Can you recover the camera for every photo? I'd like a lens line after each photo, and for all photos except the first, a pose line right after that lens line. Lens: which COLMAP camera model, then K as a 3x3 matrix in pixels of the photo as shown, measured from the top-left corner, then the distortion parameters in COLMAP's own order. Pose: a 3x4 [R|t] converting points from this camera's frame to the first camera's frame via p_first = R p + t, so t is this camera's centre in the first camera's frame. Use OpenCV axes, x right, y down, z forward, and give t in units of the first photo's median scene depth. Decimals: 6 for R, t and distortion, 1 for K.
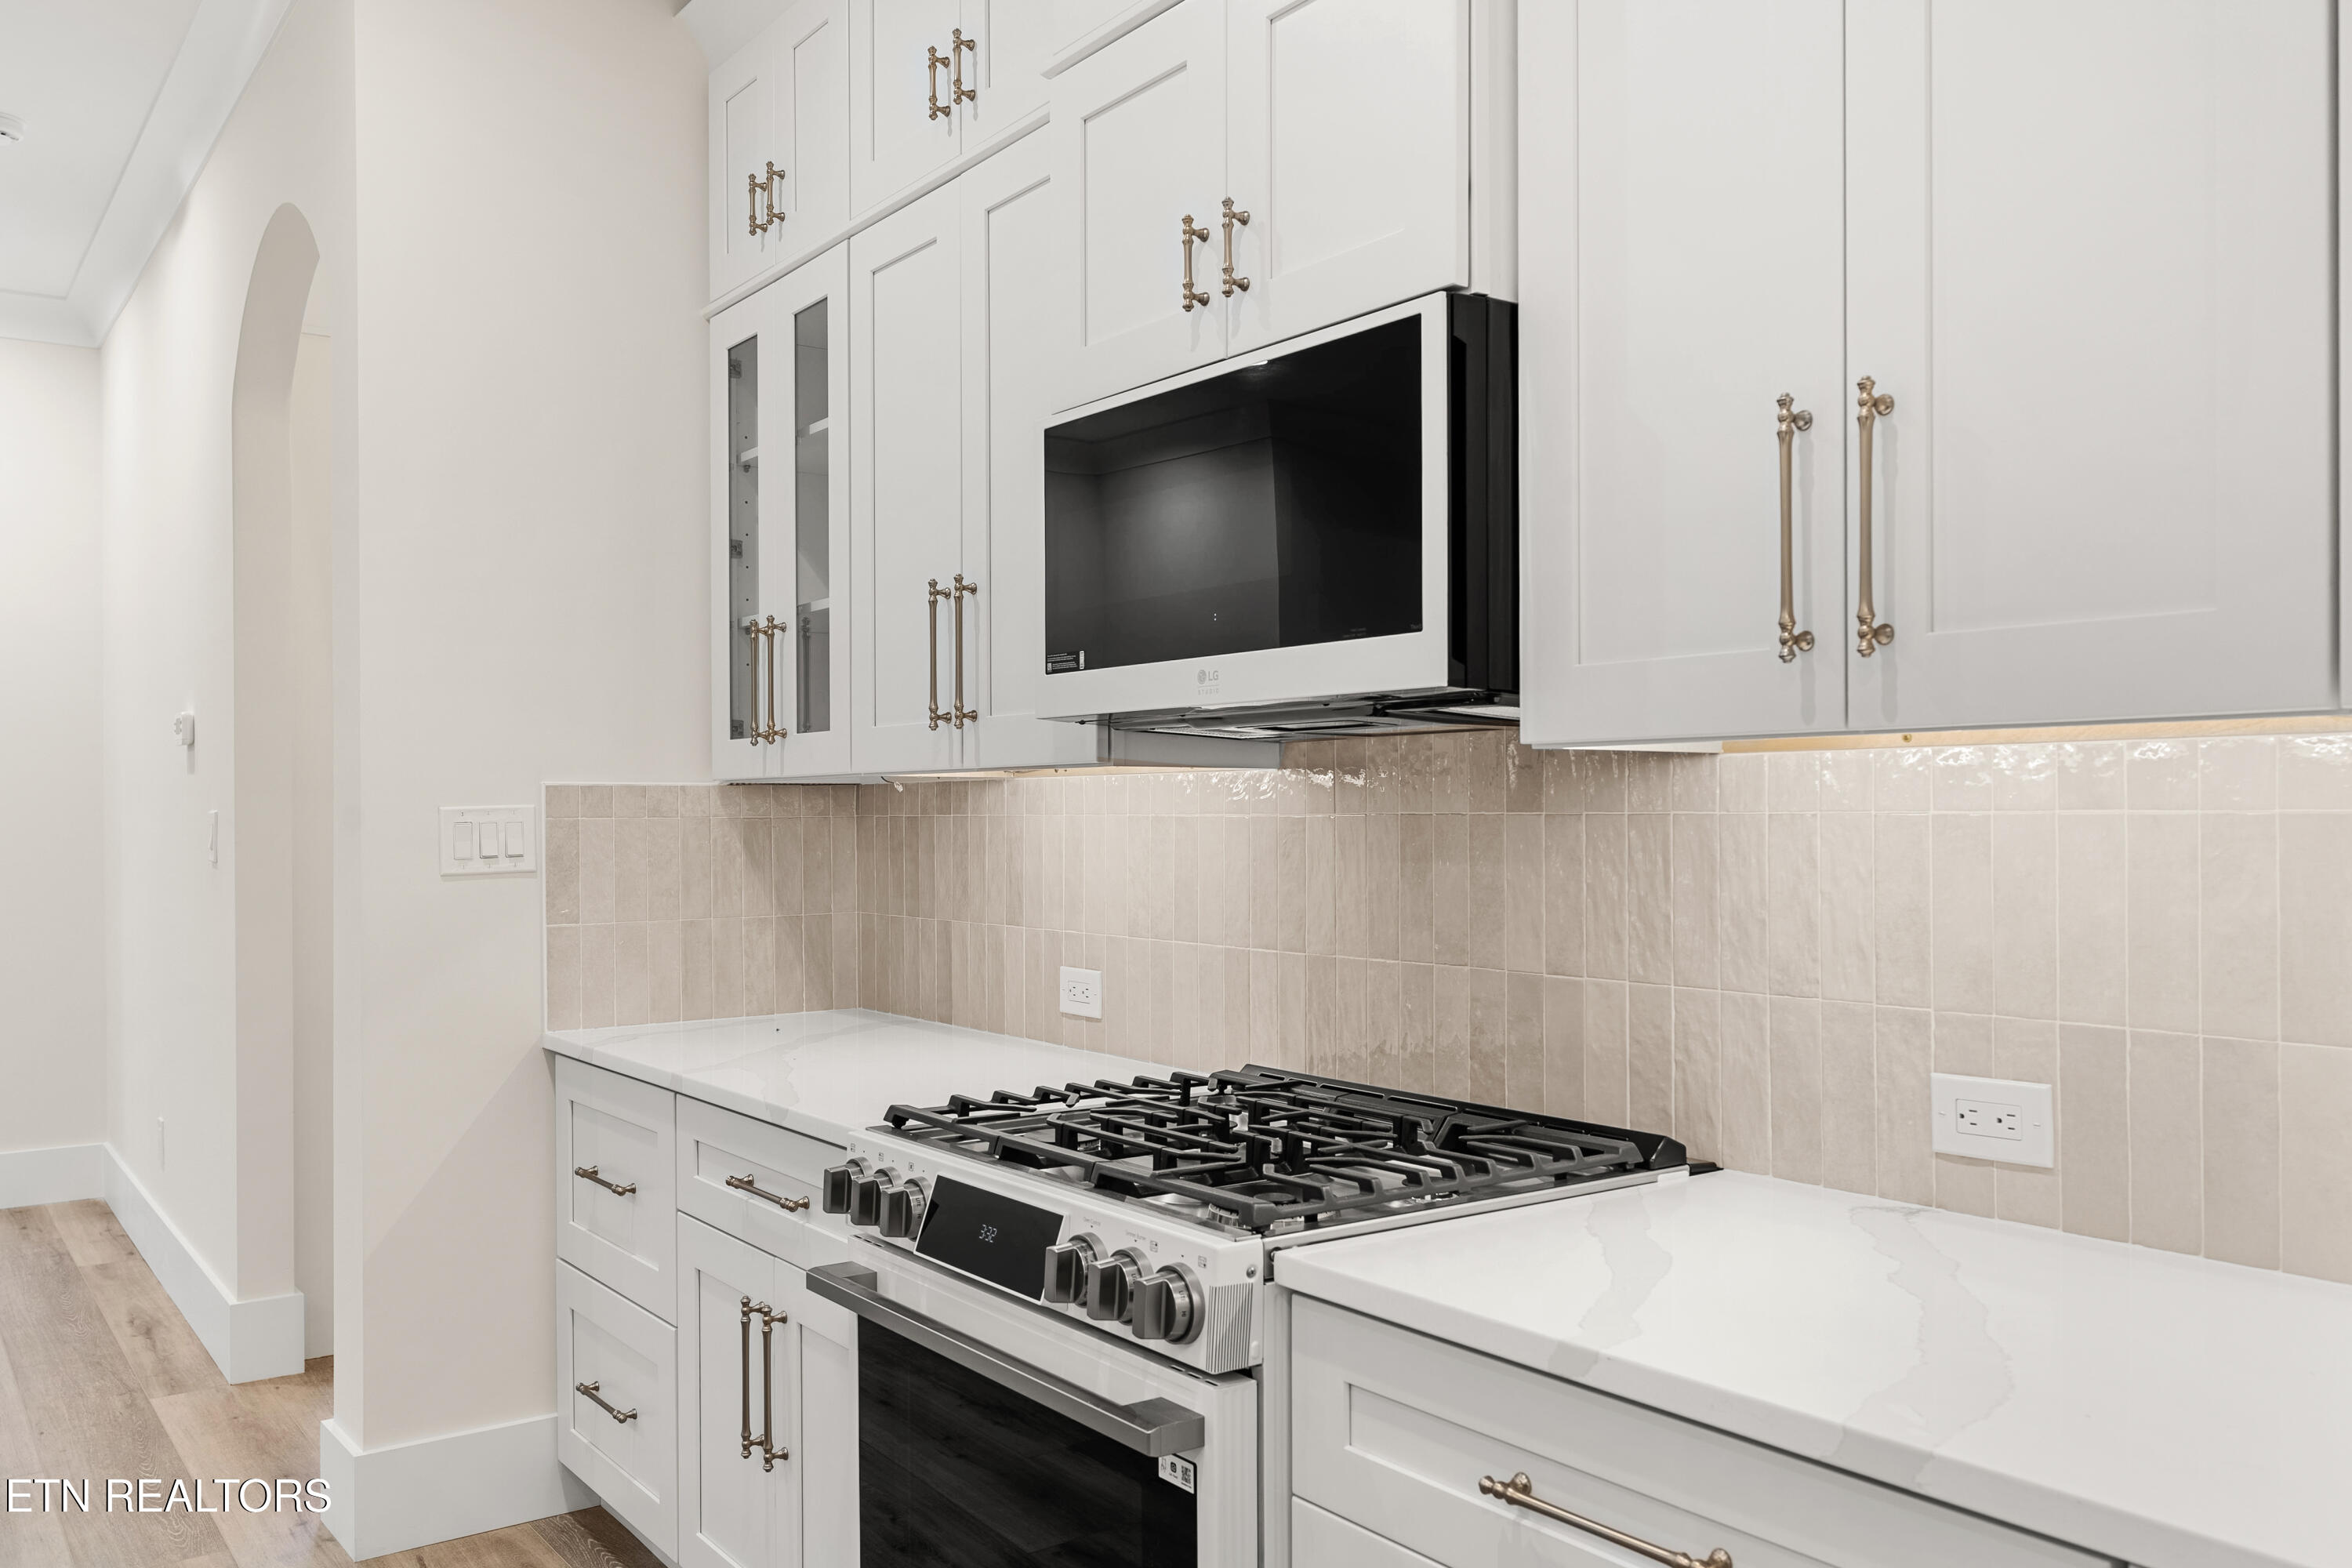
lens RADIAL K [[1828.7, 0, 1173.0], [0, 1828.7, 826.2], [0, 0, 1]] dist [0.005824, 0.002847]
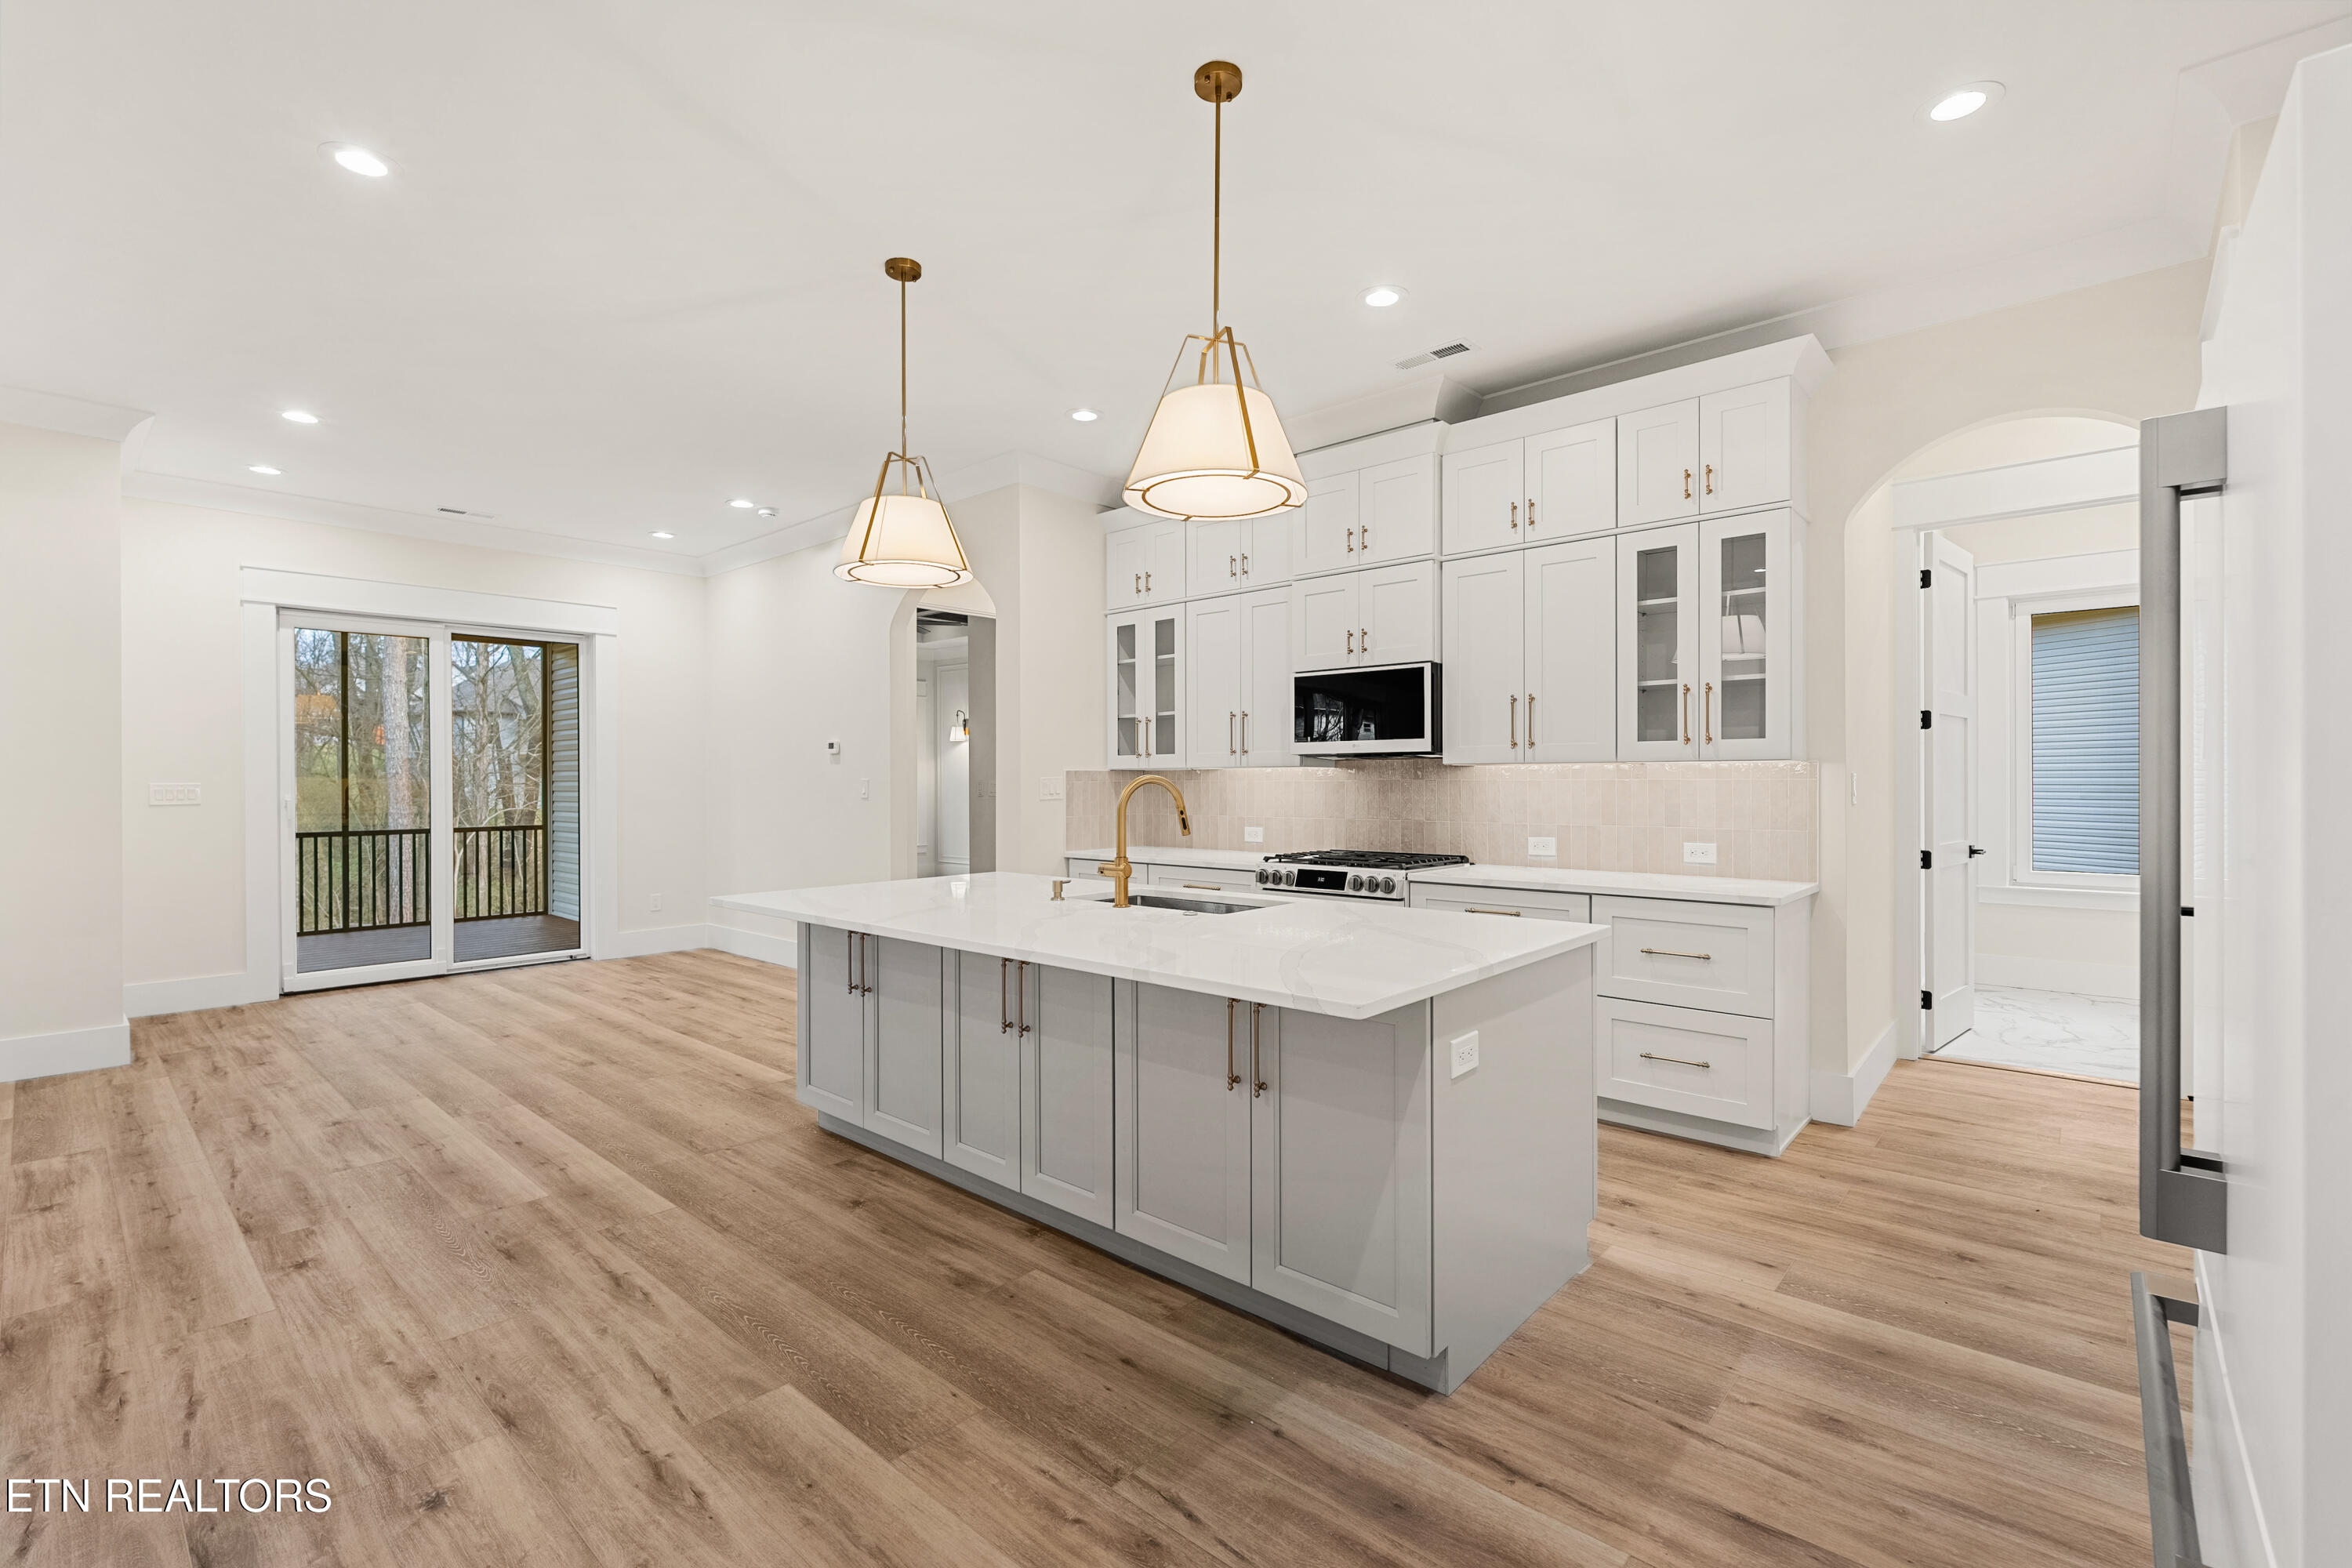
lens RADIAL K [[1033.7, 0, 1172.1], [0, 1033.7, 781.7], [0, 0, 1]] dist [-0.004245, 0.001223]
pose [[0.977570, 0.001671, 0.210602, -0.739714], [0.000065, 0.999966, -0.008236, 0.014286], [-0.210609, 0.008065, 0.977537, -0.986701]]
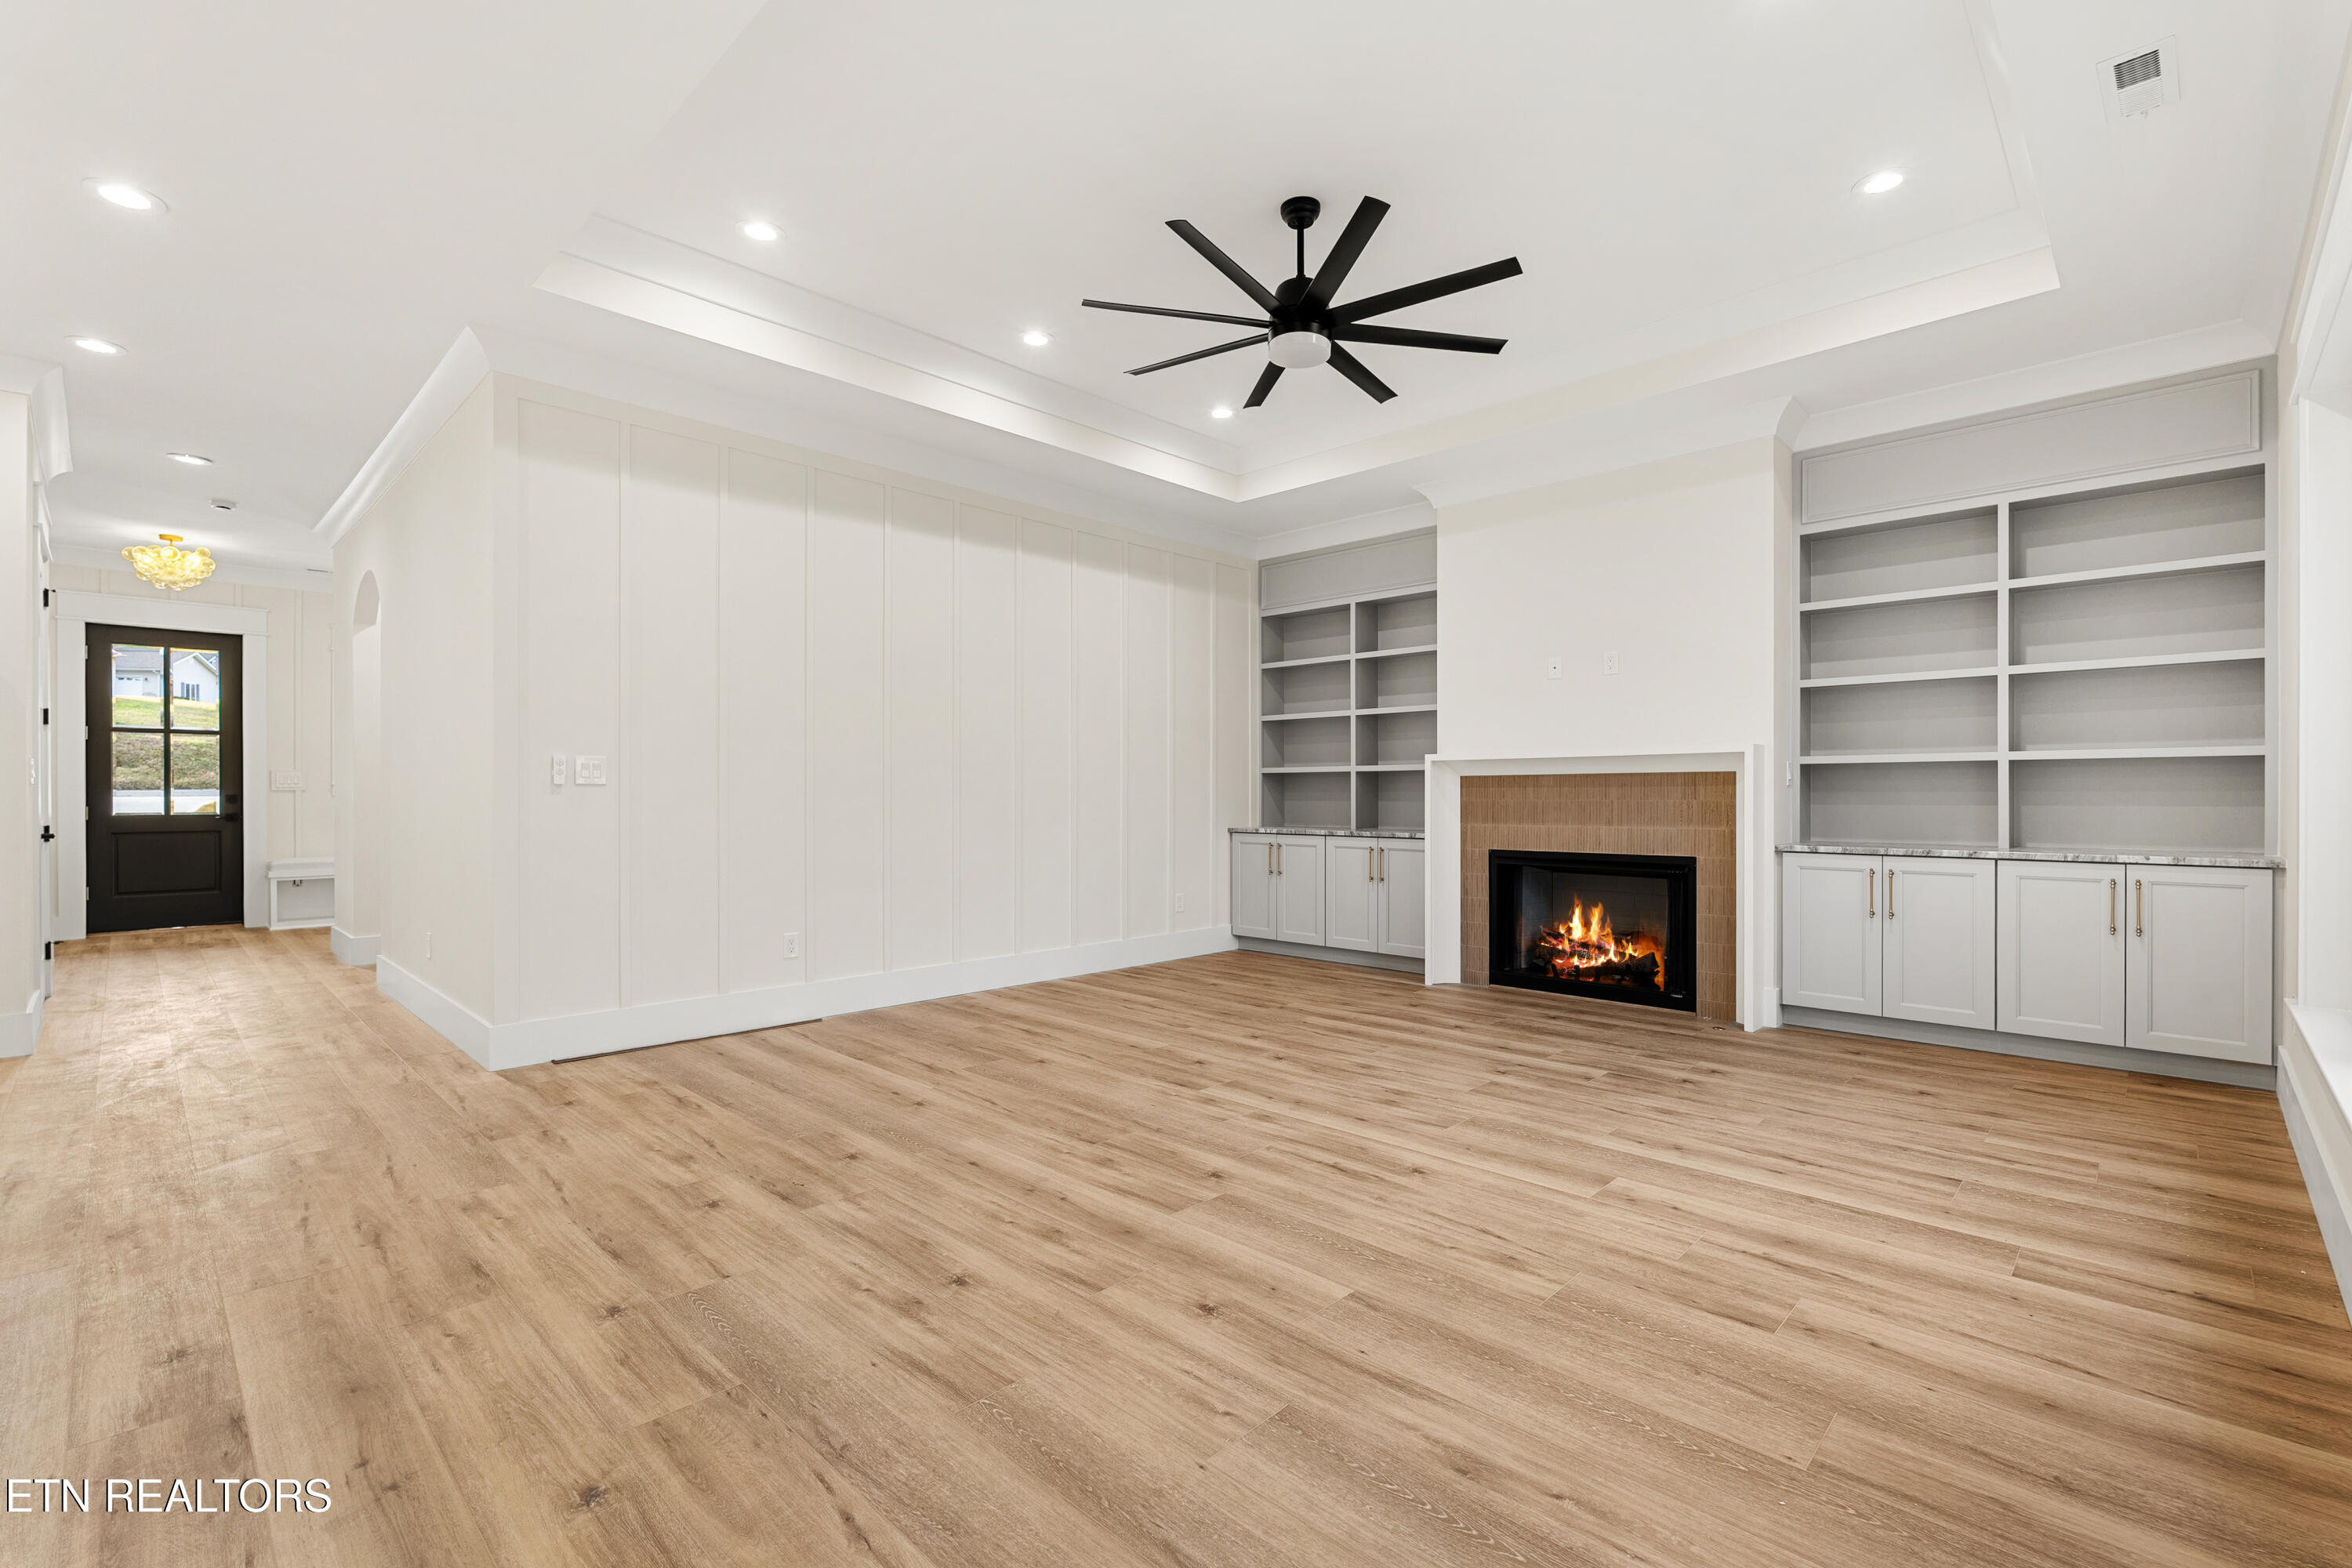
lens RADIAL K [[1033.7, 0, 1160.8], [0, 1033.7, 794.8], [0, 0, 1]] dist [-0.004245, 0.001223]
pose [[-0.986312, 0.007100, -0.164736, -2.114175], [0.005285, 0.999920, 0.011456, 0.065048], [0.164804, 0.010428, -0.986271, 1.316993]]
